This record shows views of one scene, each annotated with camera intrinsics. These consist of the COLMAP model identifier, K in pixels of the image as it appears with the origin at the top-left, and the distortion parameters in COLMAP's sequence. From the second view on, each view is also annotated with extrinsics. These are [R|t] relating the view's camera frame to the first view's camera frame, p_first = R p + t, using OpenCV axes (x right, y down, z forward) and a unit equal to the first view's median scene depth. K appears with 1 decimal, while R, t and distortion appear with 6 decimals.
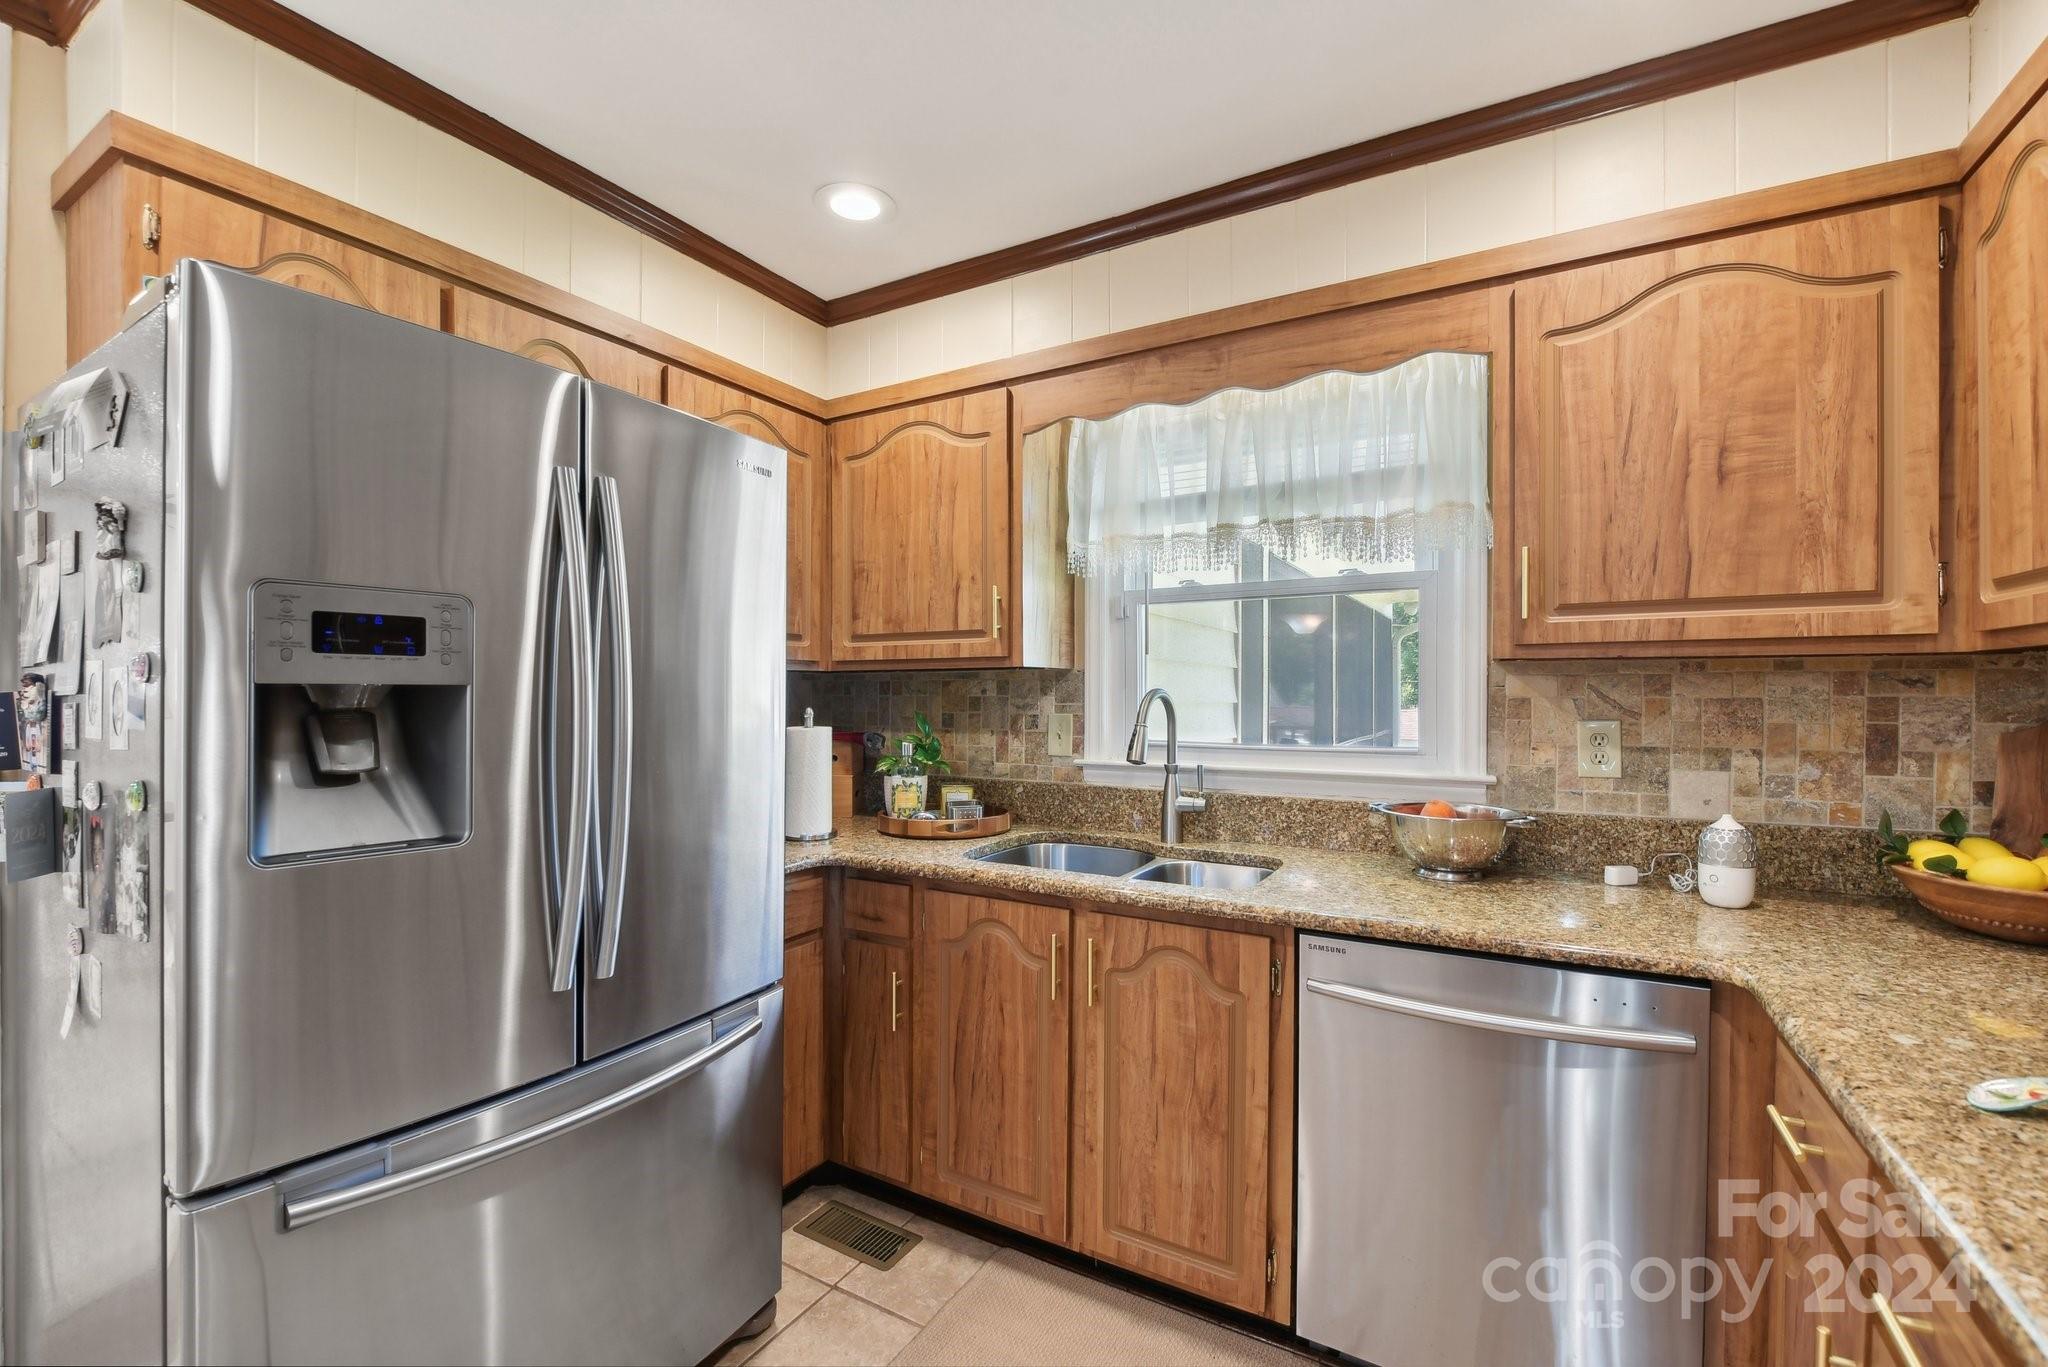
lens RADIAL K [[879.7, 0, 1029.2], [0, 879.7, 687.2], [0, 0, 1]] dist [0.001145, -0.007043]
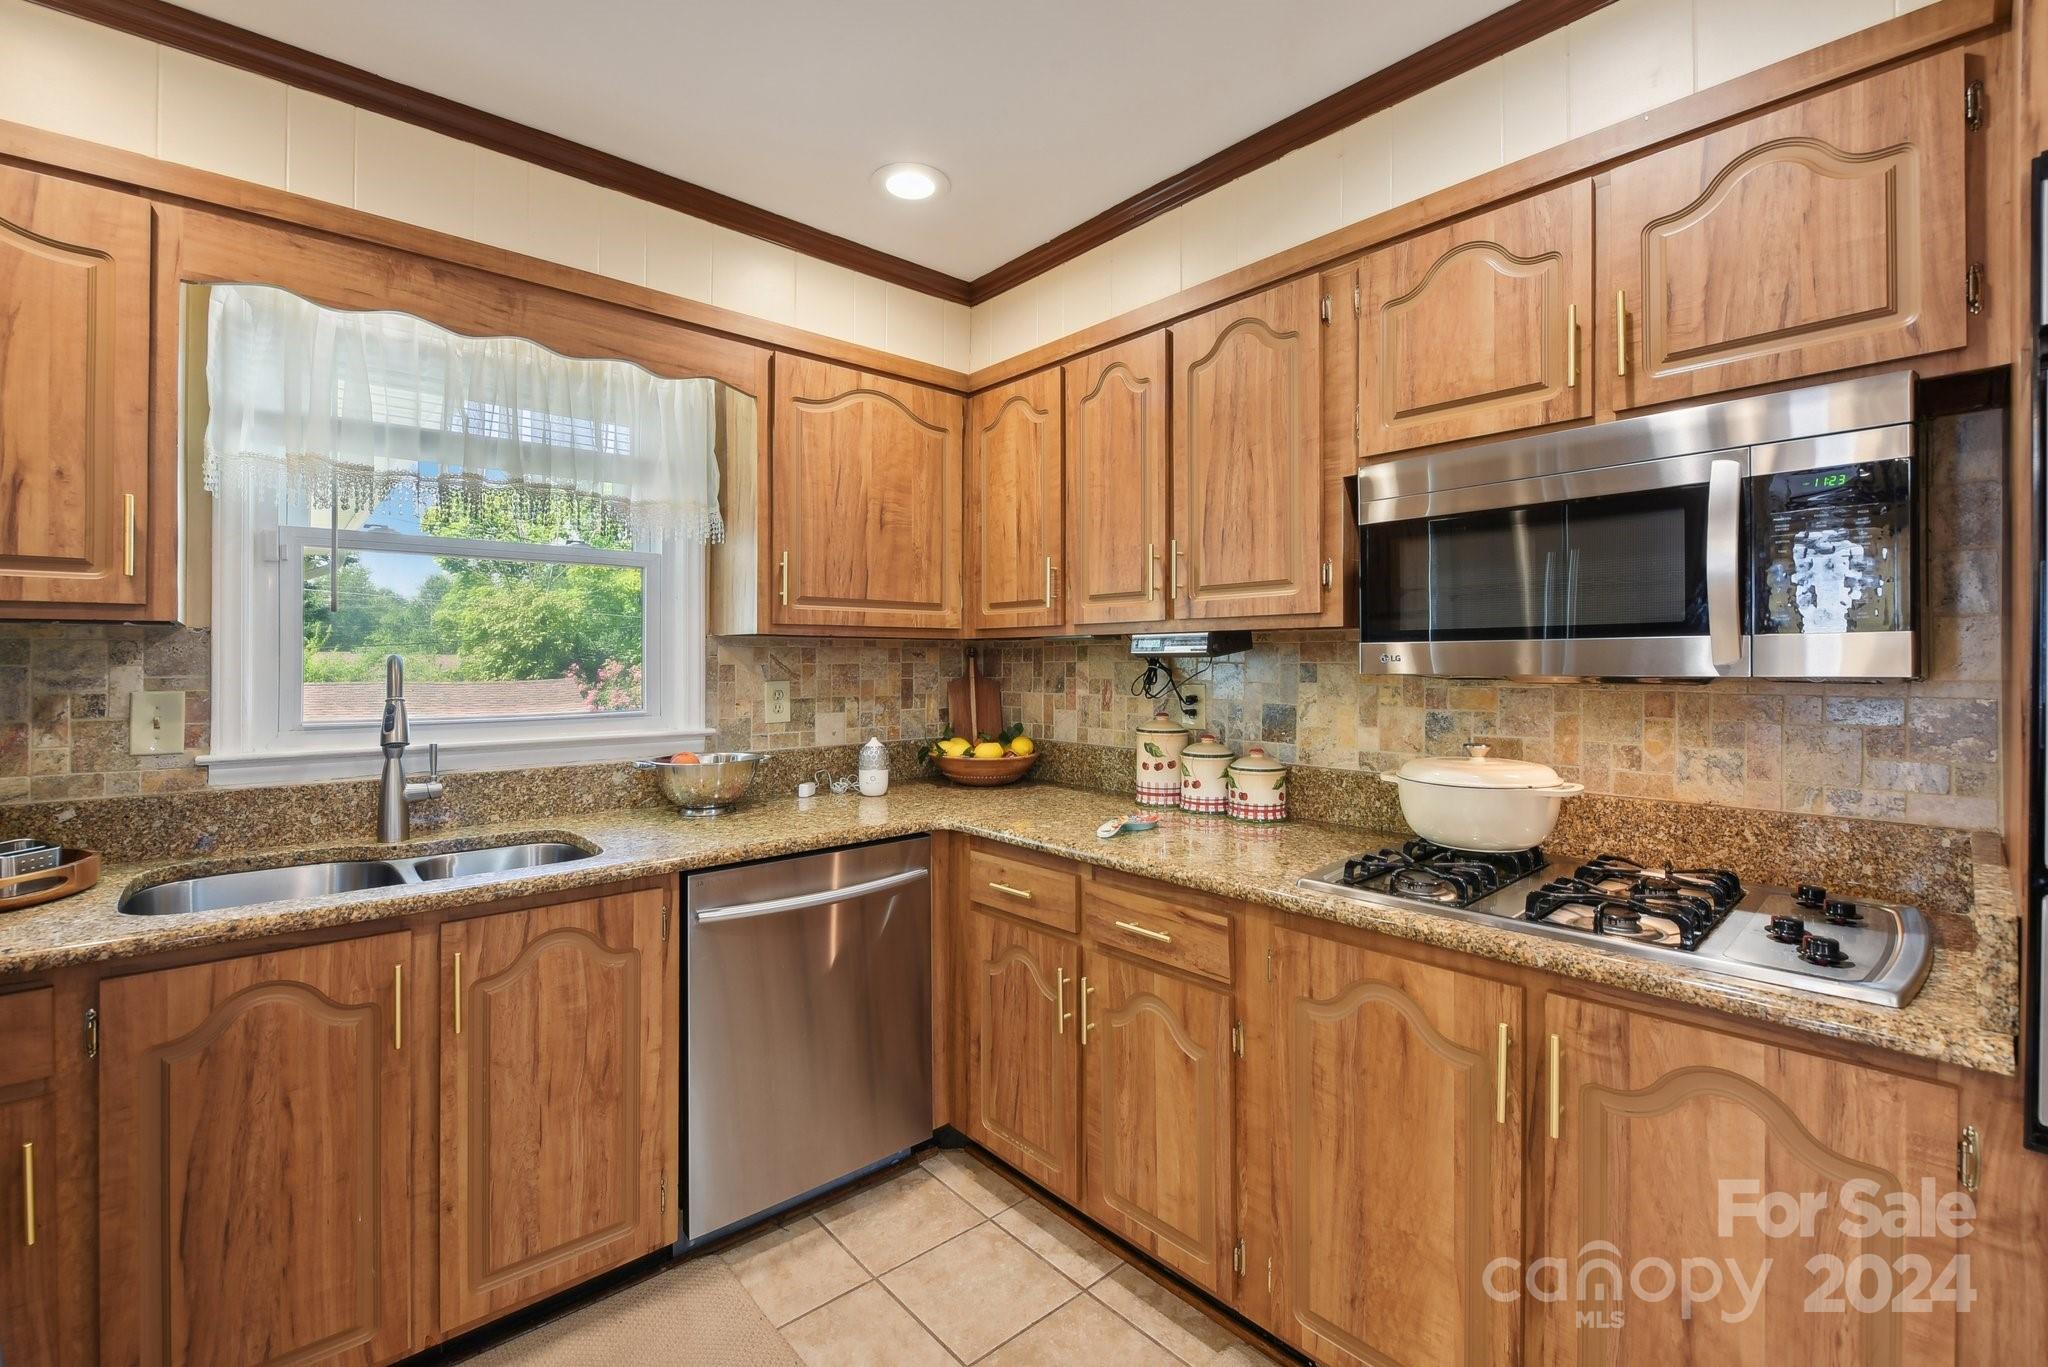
lens RADIAL K [[894.4, 0, 1019.8], [0, 894.4, 633.0], [0, 0, 1]] dist [-0.001433, -0.000326]
pose [[0.308567, 0.030880, 0.950701, -0.603791], [-0.004459, 0.999509, -0.031018, 0.005162], [-0.951192, 0.005332, 0.308553, 0.231011]]
